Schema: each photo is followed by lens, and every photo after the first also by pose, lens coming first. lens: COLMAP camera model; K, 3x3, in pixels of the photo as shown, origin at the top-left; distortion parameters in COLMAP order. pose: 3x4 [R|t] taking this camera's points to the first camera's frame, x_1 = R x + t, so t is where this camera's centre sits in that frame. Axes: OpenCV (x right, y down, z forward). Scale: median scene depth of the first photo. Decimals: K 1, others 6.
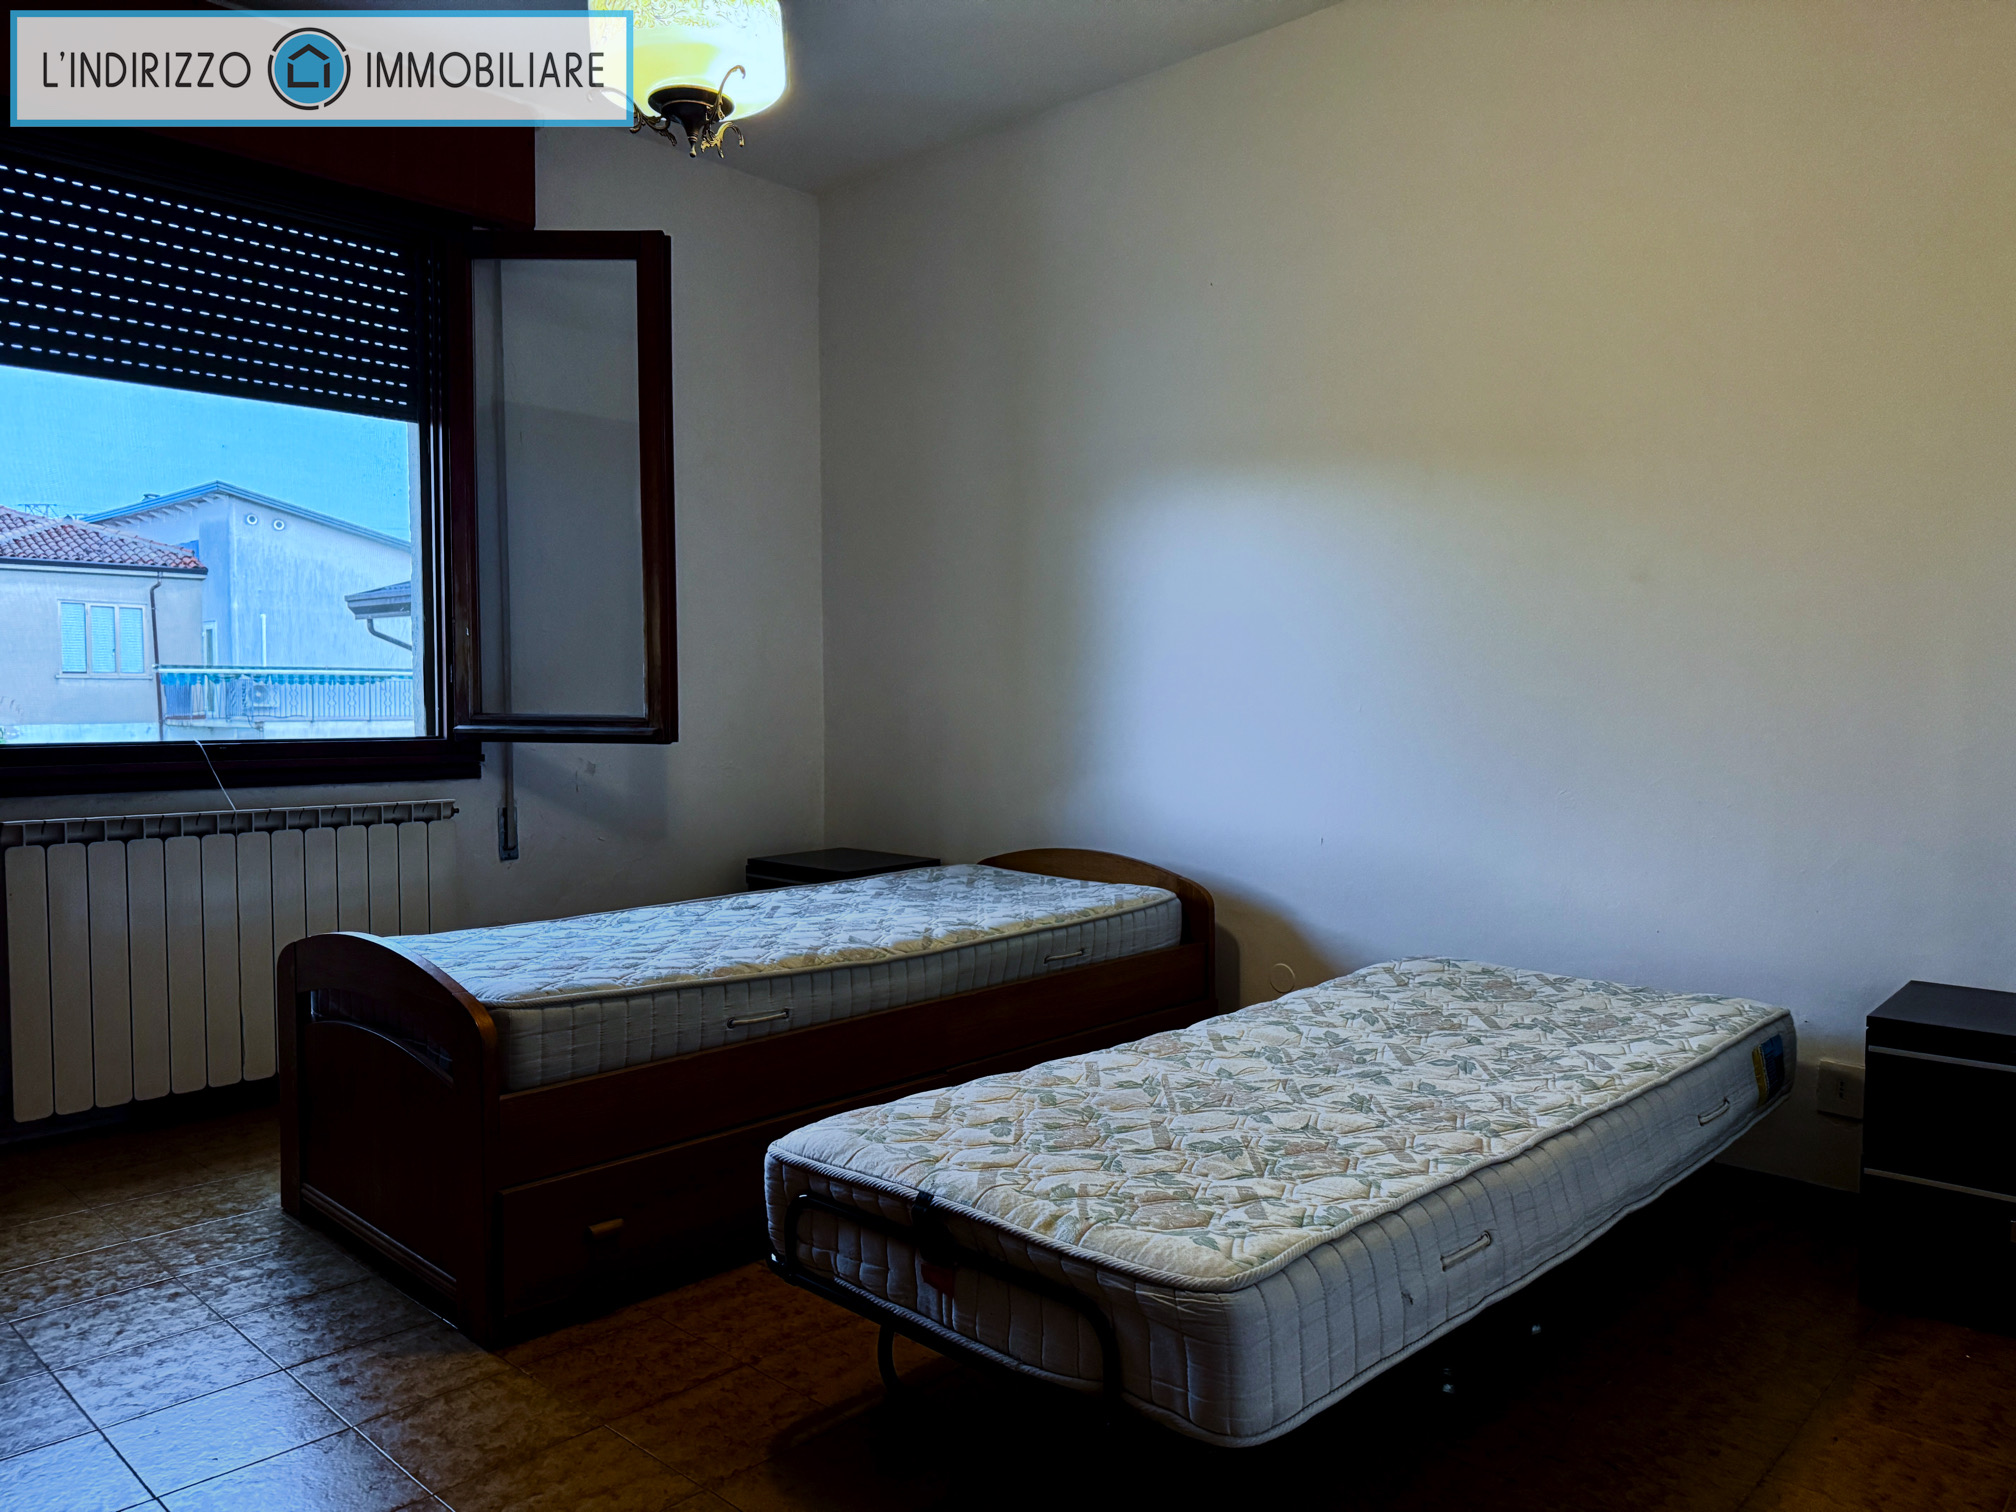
lens RADIAL K [[1428.6, 0, 1018.2], [0, 1428.6, 772.4], [0, 0, 1]] dist [0.068519, -0.093497]
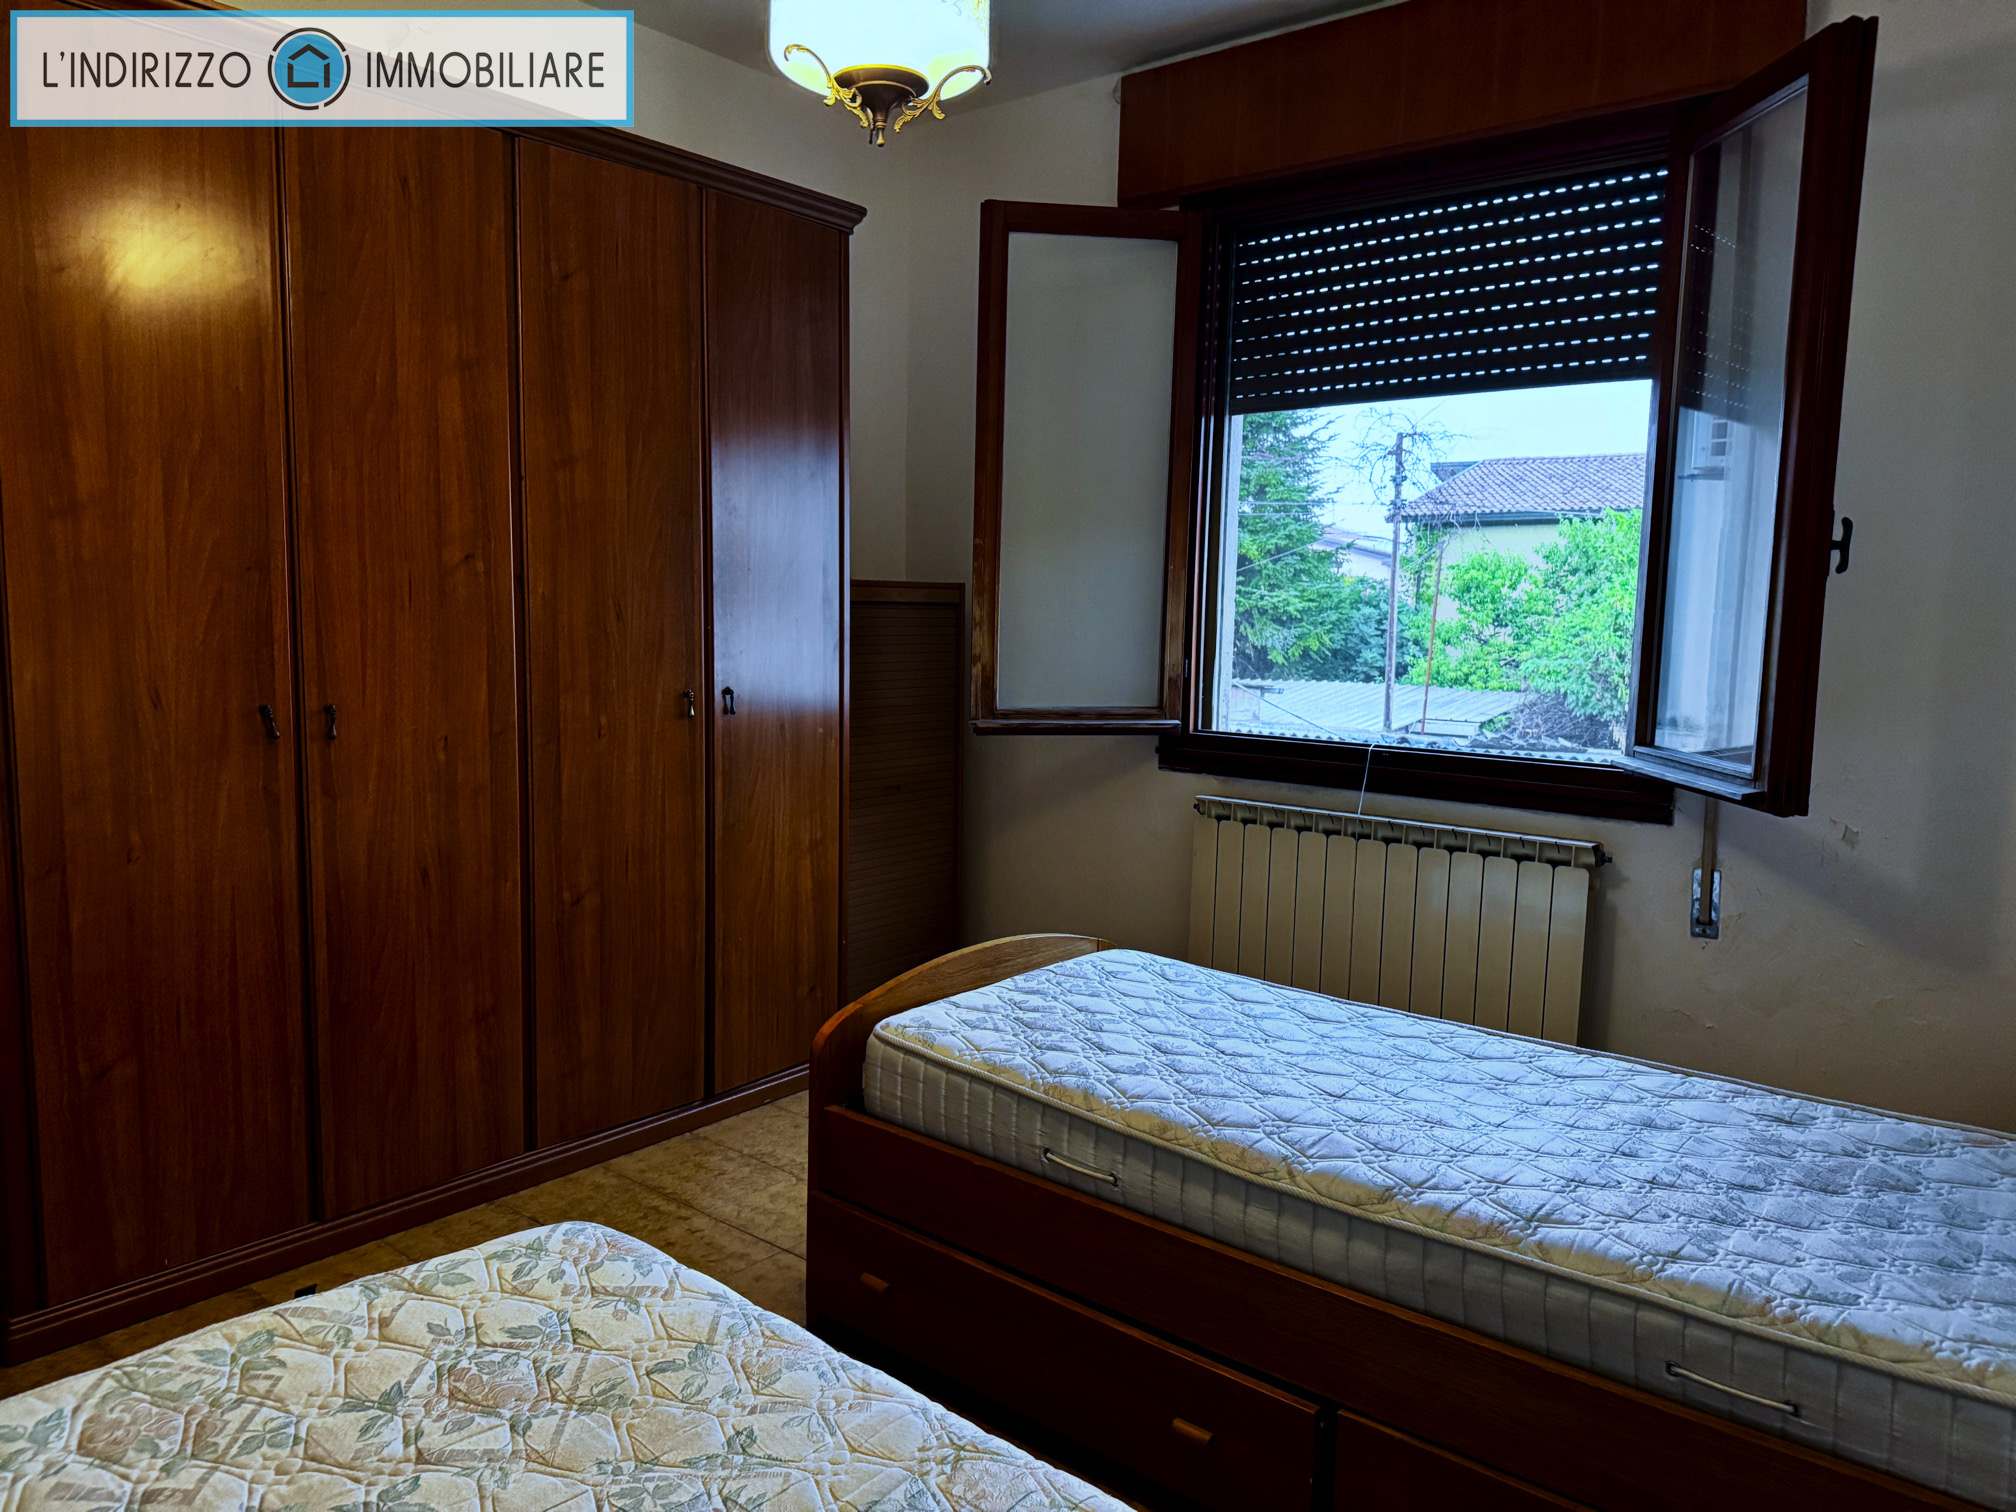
lens RADIAL K [[1428.6, 0, 1011.6], [0, 1428.6, 753.4], [0, 0, 1]] dist [0.068519, -0.093497]
pose [[0.029541, 0.104274, -0.994110, 0.463220], [-0.069546, 0.992348, 0.102023, -0.106427], [0.997141, 0.066122, 0.036567, 0.728758]]
